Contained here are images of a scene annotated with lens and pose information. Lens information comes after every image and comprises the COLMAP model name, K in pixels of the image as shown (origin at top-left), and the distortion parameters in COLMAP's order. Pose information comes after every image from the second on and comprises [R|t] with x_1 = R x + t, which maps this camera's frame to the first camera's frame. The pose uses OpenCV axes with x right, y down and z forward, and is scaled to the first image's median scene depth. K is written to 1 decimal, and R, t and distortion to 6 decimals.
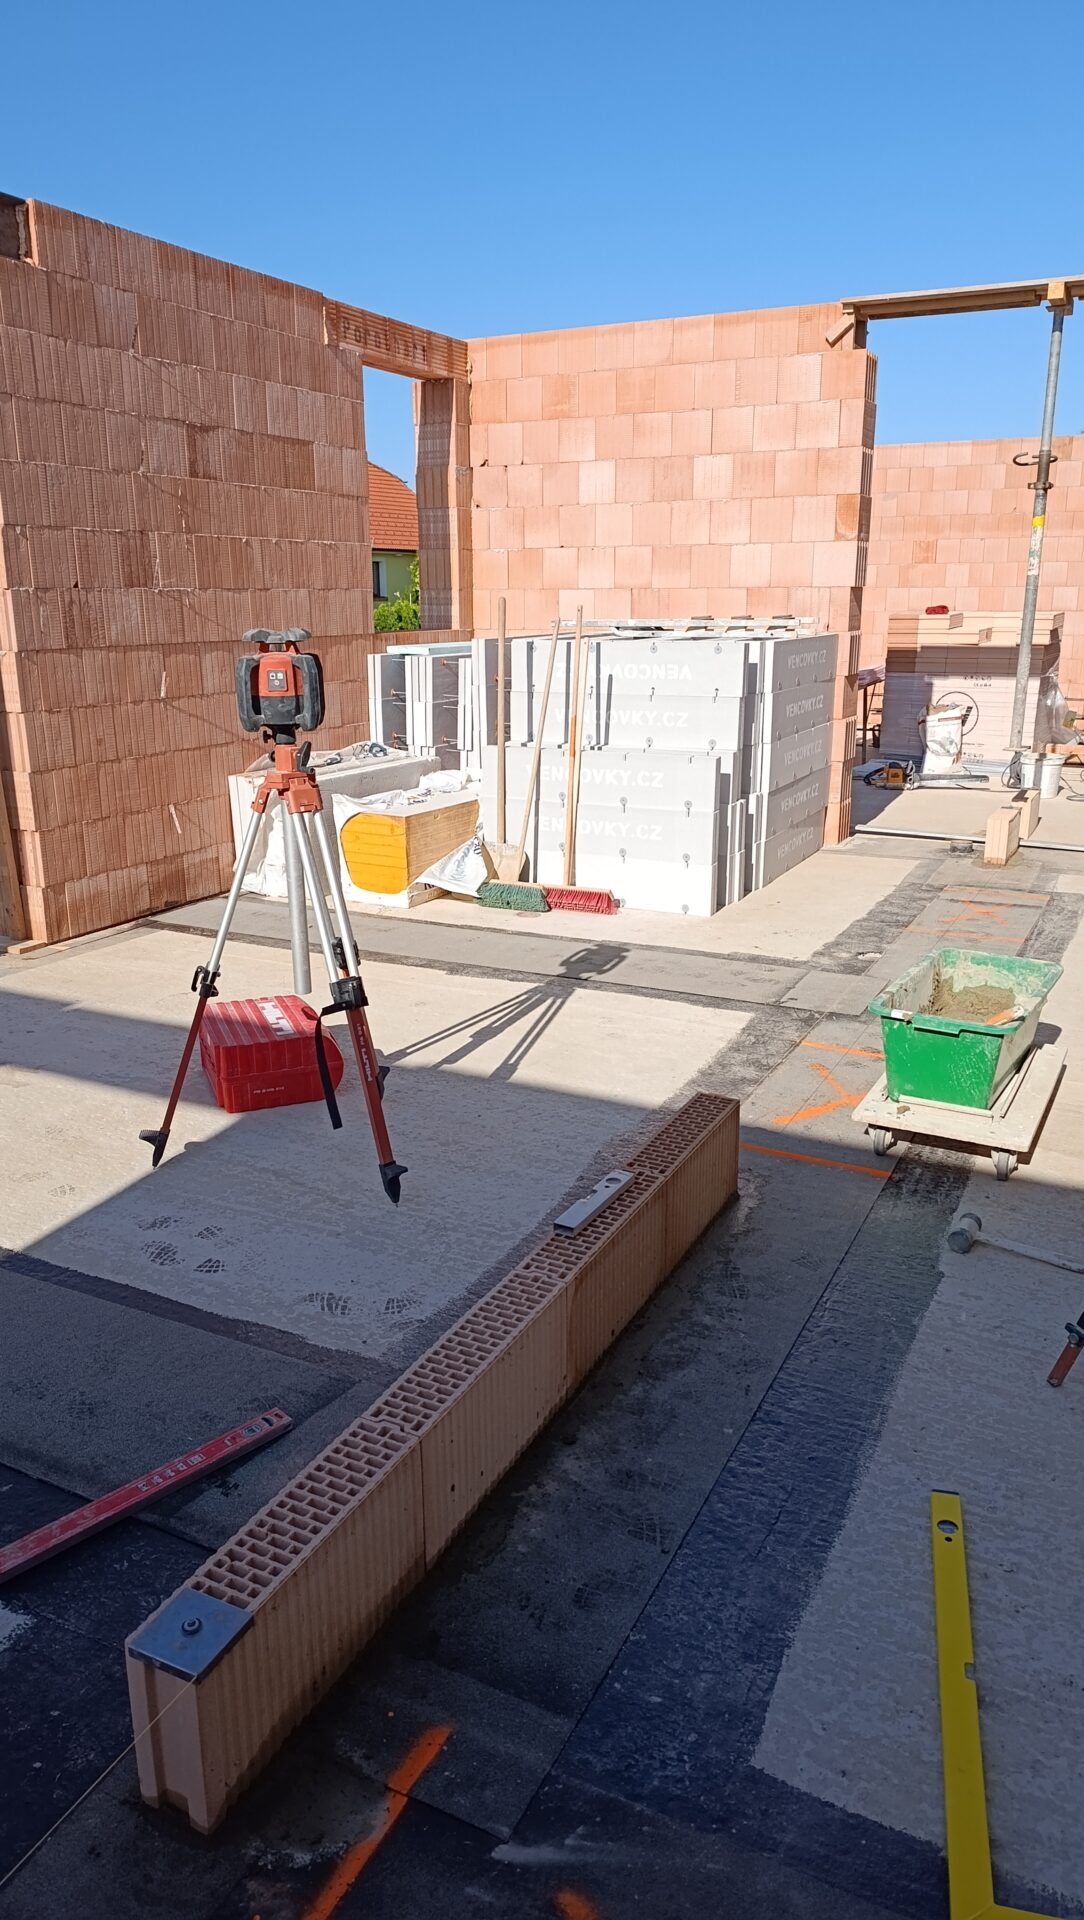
lens RADIAL K [[1296.1, 0, 554.3], [0, 1296.1, 957.1], [0, 0, 1]] dist [0.074400, -0.129044]
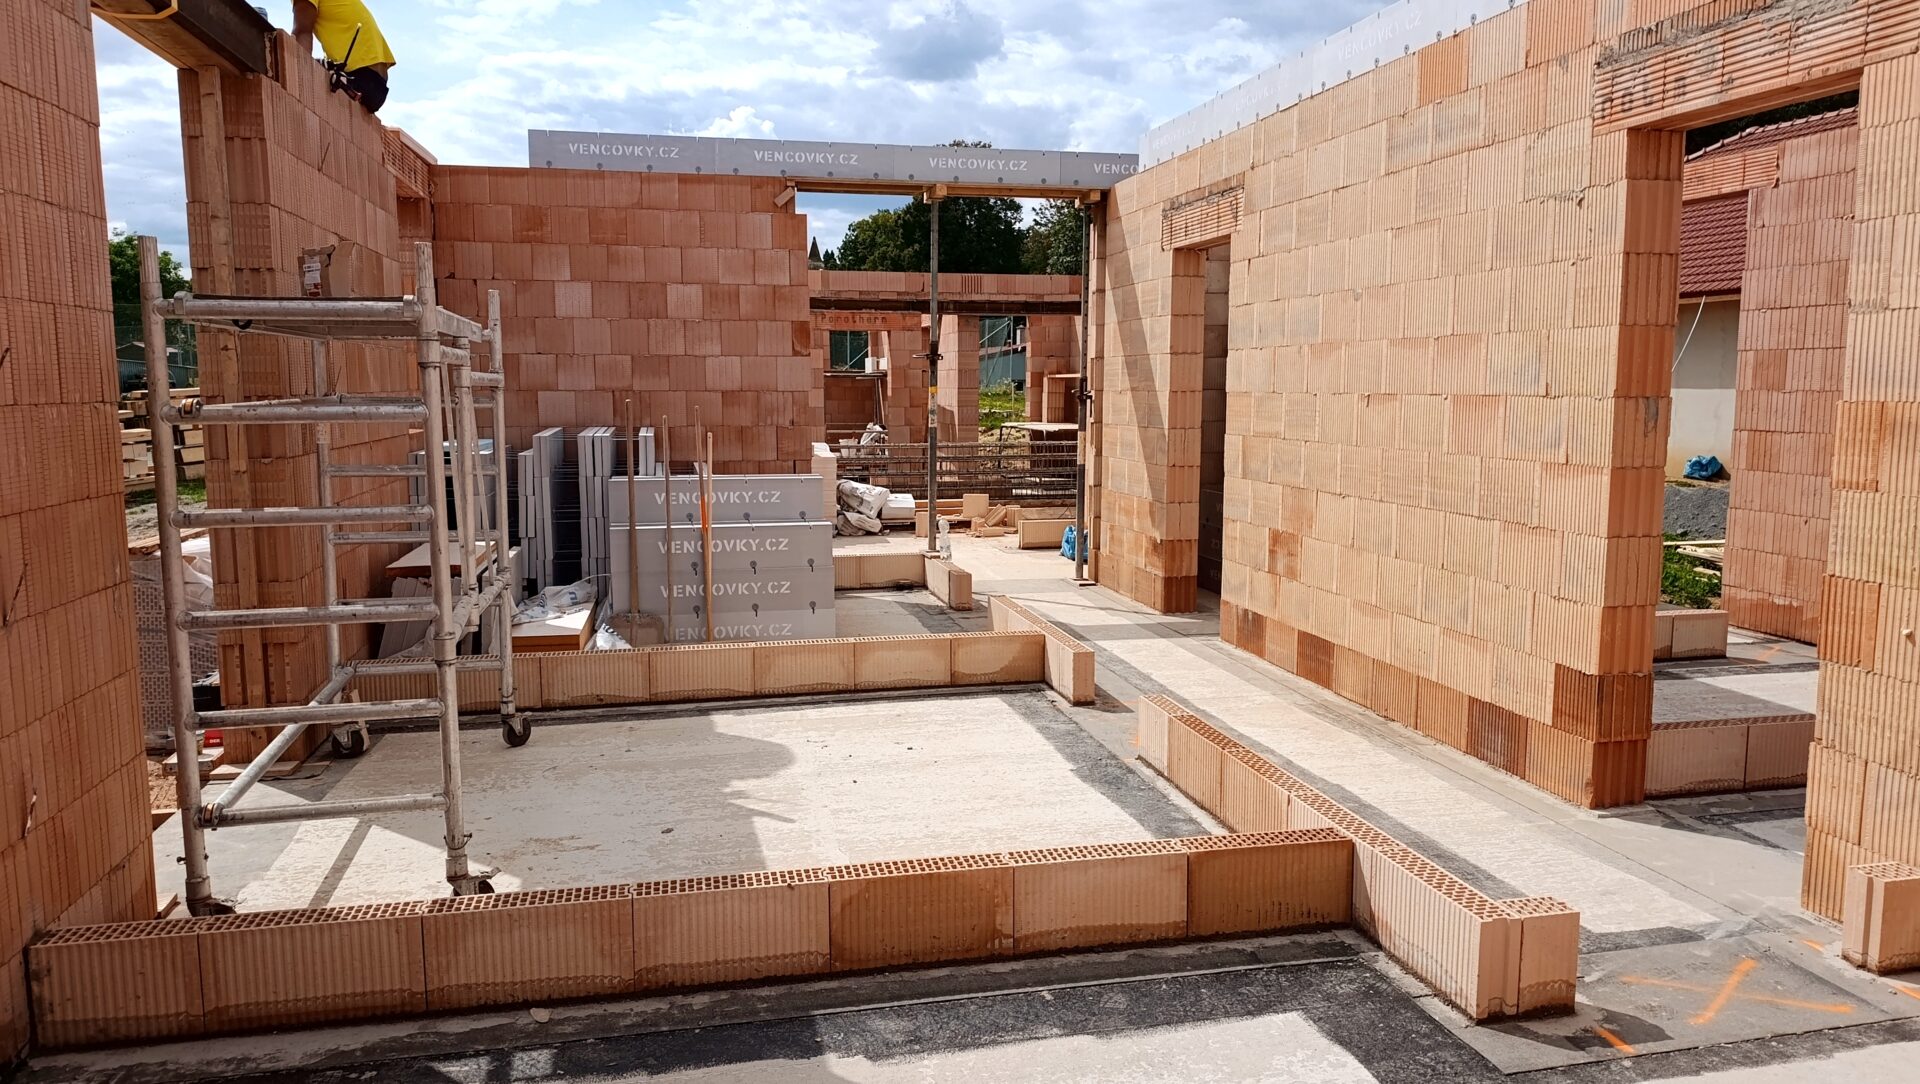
lens RADIAL K [[1296.1, 0, 953.8], [0, 1296.1, 548.1], [0, 0, 1]] dist [0.074400, -0.129044]
pose [[0.778624, -0.075796, 0.622896, -0.446874], [0.167455, 0.981777, -0.089854, 0.002066], [-0.604735, 0.174269, 0.777127, -0.034584]]
